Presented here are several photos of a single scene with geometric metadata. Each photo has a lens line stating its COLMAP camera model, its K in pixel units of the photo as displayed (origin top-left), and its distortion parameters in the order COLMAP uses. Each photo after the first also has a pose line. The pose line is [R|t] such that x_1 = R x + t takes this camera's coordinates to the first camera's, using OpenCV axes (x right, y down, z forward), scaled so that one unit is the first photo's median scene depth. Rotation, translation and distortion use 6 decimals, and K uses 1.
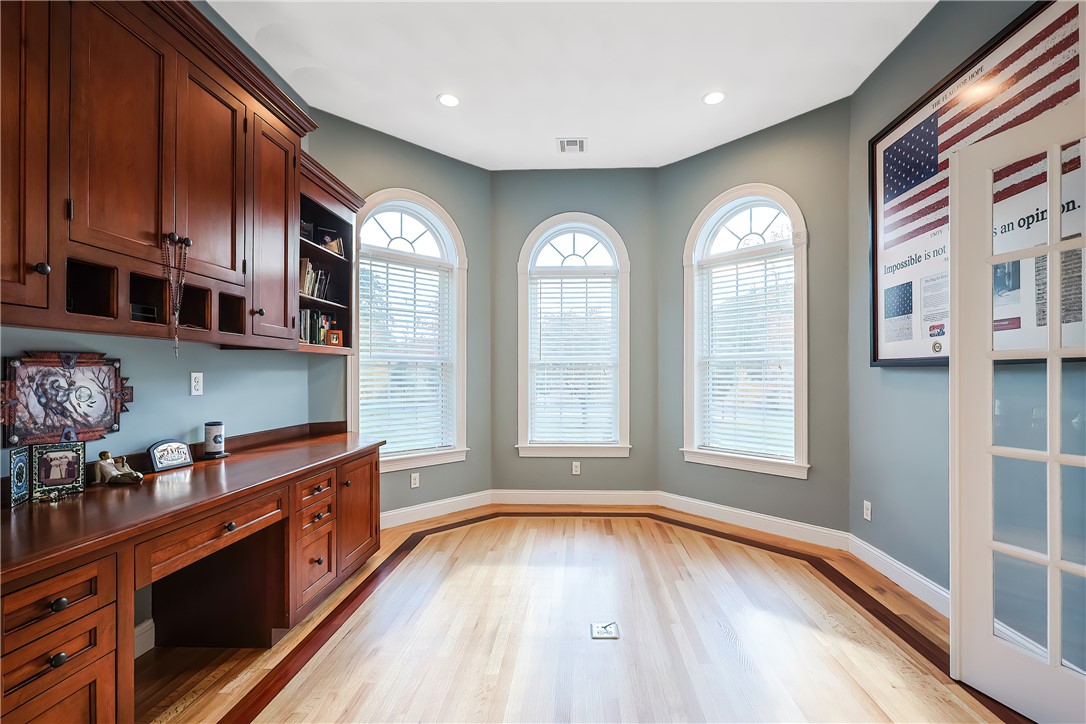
lens RADIAL K [[490.9, 0, 542.4], [0, 490.9, 373.0], [0, 0, 1]] dist [-0.000281, -0.000032]
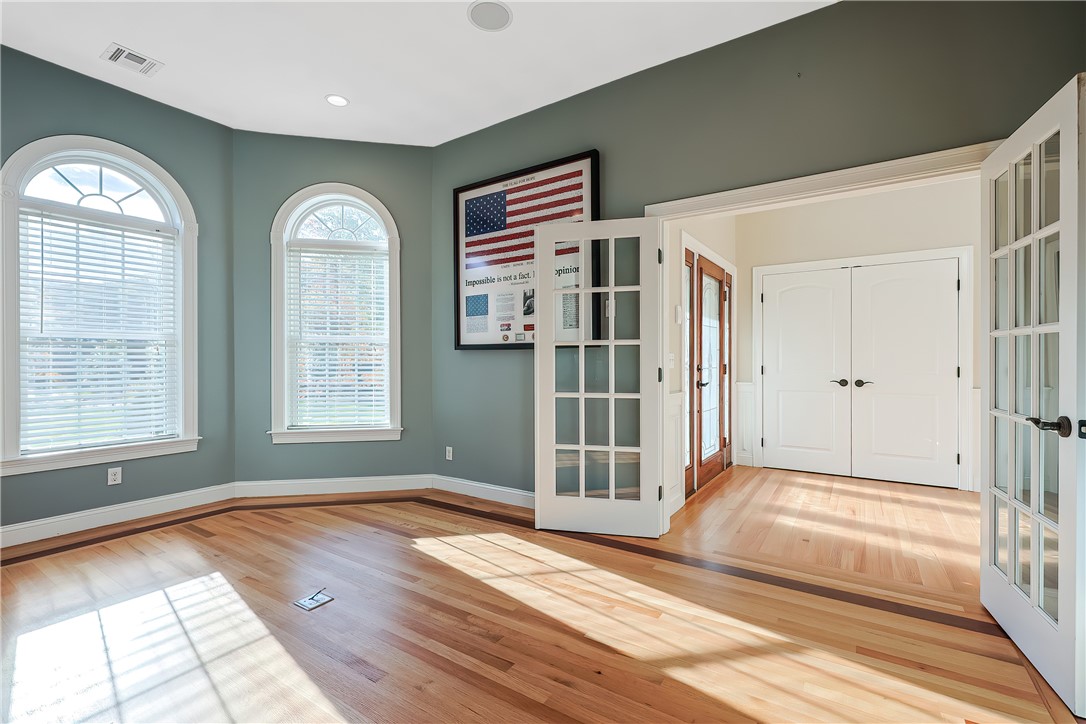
lens RADIAL K [[483.3, 0, 546.3], [0, 483.3, 355.0], [0, 0, 1]] dist [0.012344, -0.000046]
pose [[0.529631, 0.012612, 0.848134, -0.352605], [-0.005176, 0.999919, -0.011638, 0.016445], [-0.848212, 0.001774, 0.529654, 0.040824]]
